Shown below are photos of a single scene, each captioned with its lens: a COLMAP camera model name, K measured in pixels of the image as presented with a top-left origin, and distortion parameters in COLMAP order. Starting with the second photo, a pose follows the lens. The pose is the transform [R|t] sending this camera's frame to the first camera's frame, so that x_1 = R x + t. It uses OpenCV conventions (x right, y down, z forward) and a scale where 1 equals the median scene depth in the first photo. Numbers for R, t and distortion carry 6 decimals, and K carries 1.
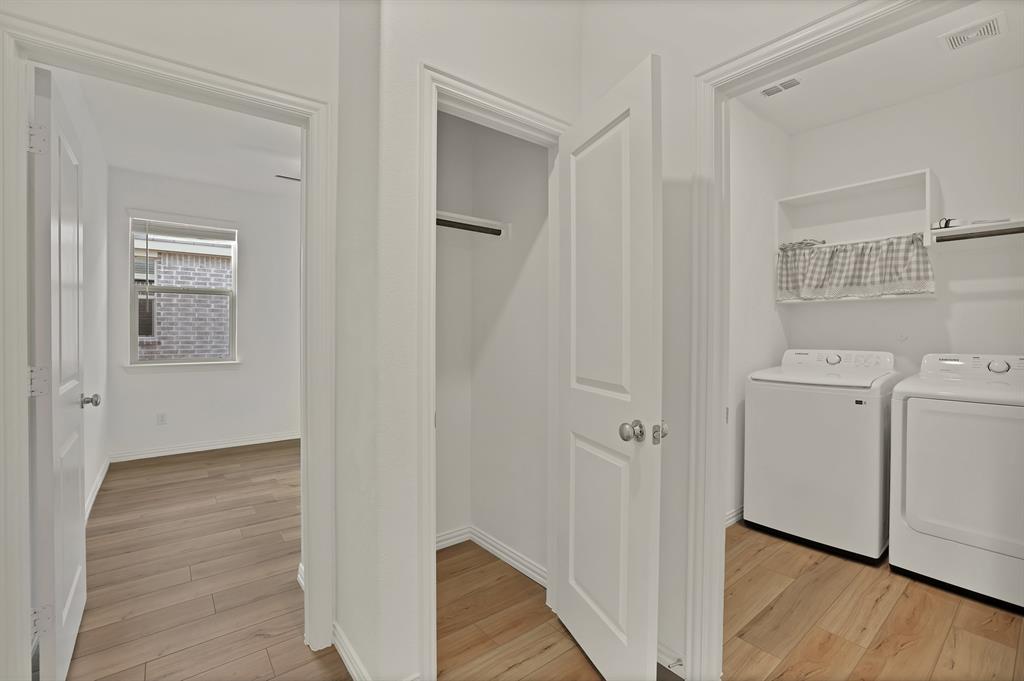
lens RADIAL K [[439.6, 0, 506.6], [0, 439.6, 333.5], [0, 0, 1]] dist [-0.045782, 0.015157]
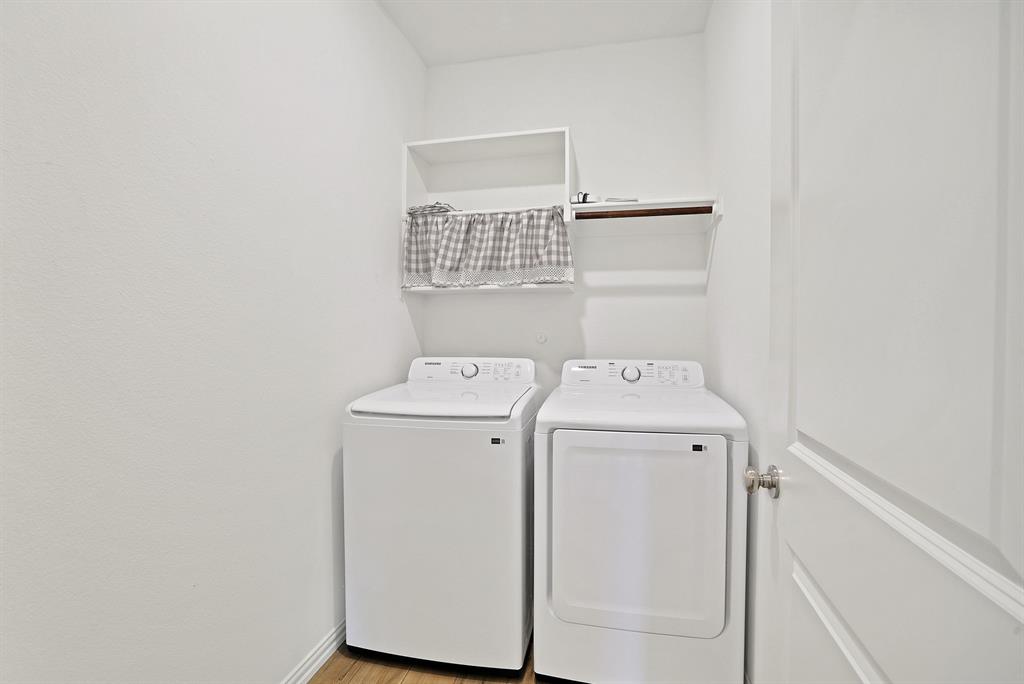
lens RADIAL K [[450.9, 0, 505.2], [0, 450.9, 337.4], [0, 0, 1]] dist [-0.034310, 0.000362]
pose [[0.773603, -0.007455, 0.633627, 0.324997], [0.002867, 0.999962, 0.008265, -0.001052], [-0.633664, -0.004577, 0.773594, 0.375372]]
